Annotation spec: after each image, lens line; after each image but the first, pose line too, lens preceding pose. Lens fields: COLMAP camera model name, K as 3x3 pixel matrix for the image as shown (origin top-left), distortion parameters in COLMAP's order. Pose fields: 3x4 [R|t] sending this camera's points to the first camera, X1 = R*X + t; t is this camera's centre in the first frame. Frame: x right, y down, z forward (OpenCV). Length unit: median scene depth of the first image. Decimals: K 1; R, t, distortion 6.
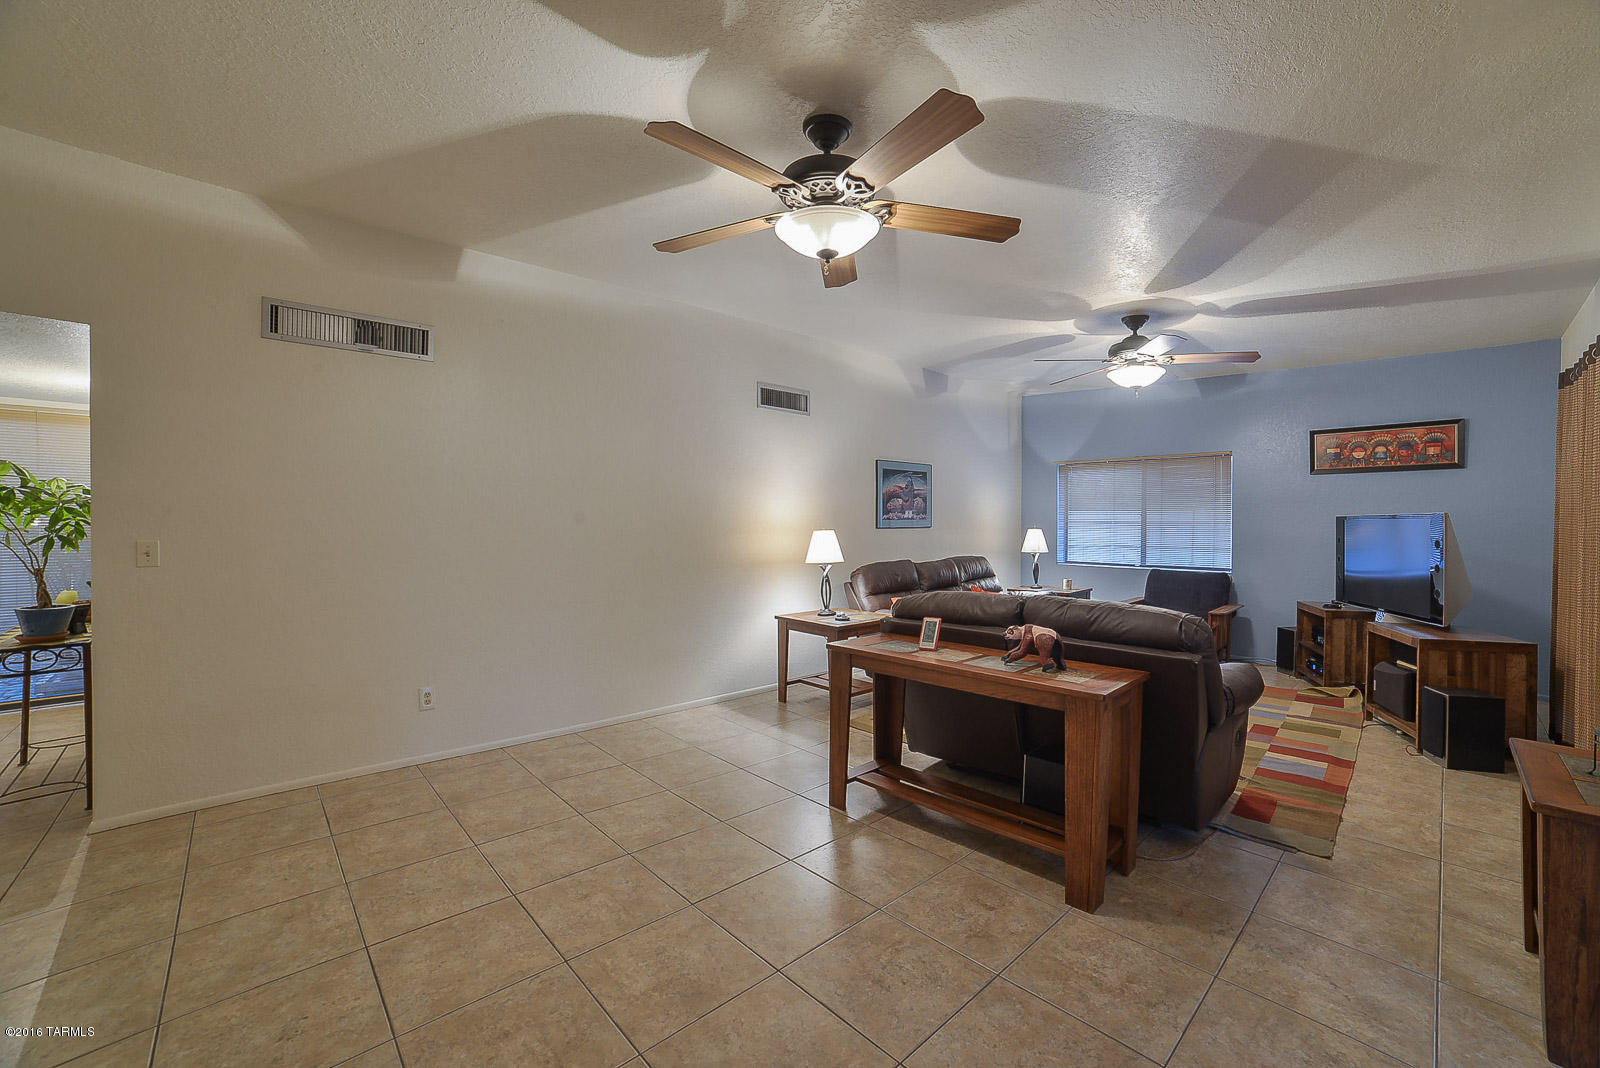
lens RADIAL K [[643.8, 0, 800.7], [0, 643.8, 528.4], [0, 0, 1]] dist [-0.085639, 0.025454]
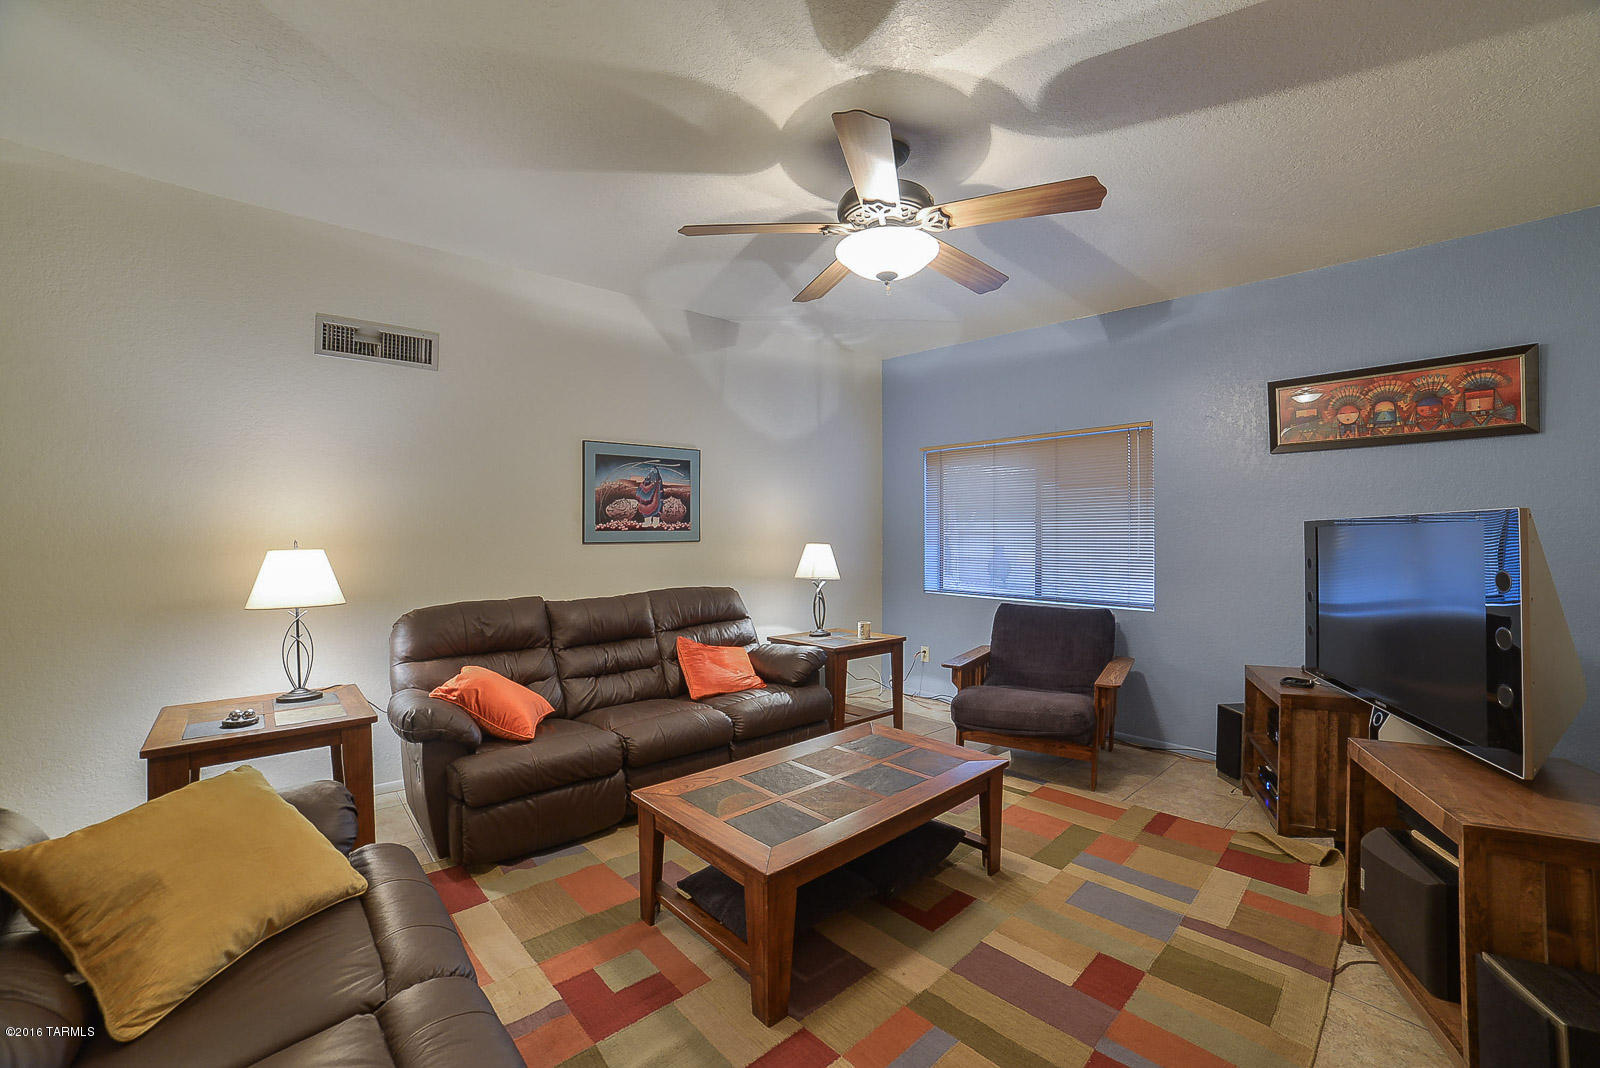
lens RADIAL K [[643.8, 0, 800.7], [0, 643.8, 528.4], [0, 0, 1]] dist [-0.085639, 0.025454]
pose [[0.999514, -0.002597, -0.031080, 0.408918], [0.001884, 0.999735, -0.022955, -0.000314], [0.031131, 0.022885, 0.999253, 0.399324]]
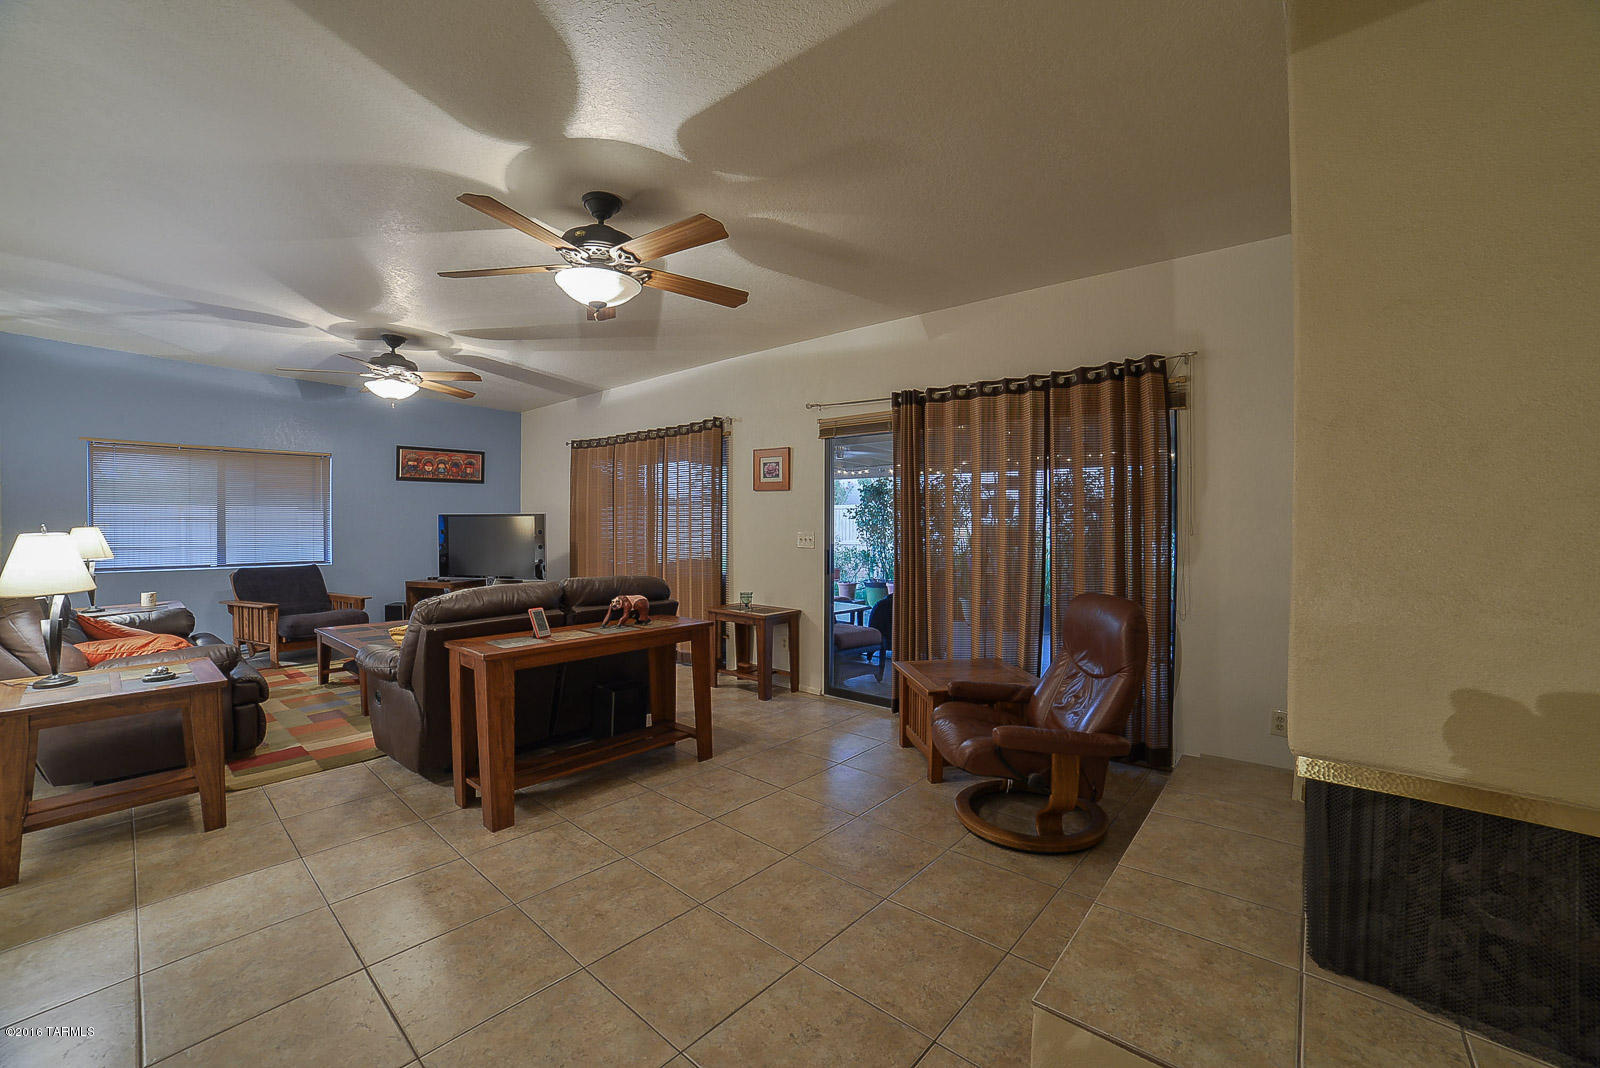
lens RADIAL K [[647.2, 0, 791.4], [0, 647.2, 532.6], [0, 0, 1]] dist [-0.086301, 0.031911]
pose [[-0.089157, -0.021015, 0.995796, -0.556121], [0.005760, 0.999750, 0.021615, -0.004654], [-0.996001, 0.007663, -0.089014, 0.334260]]
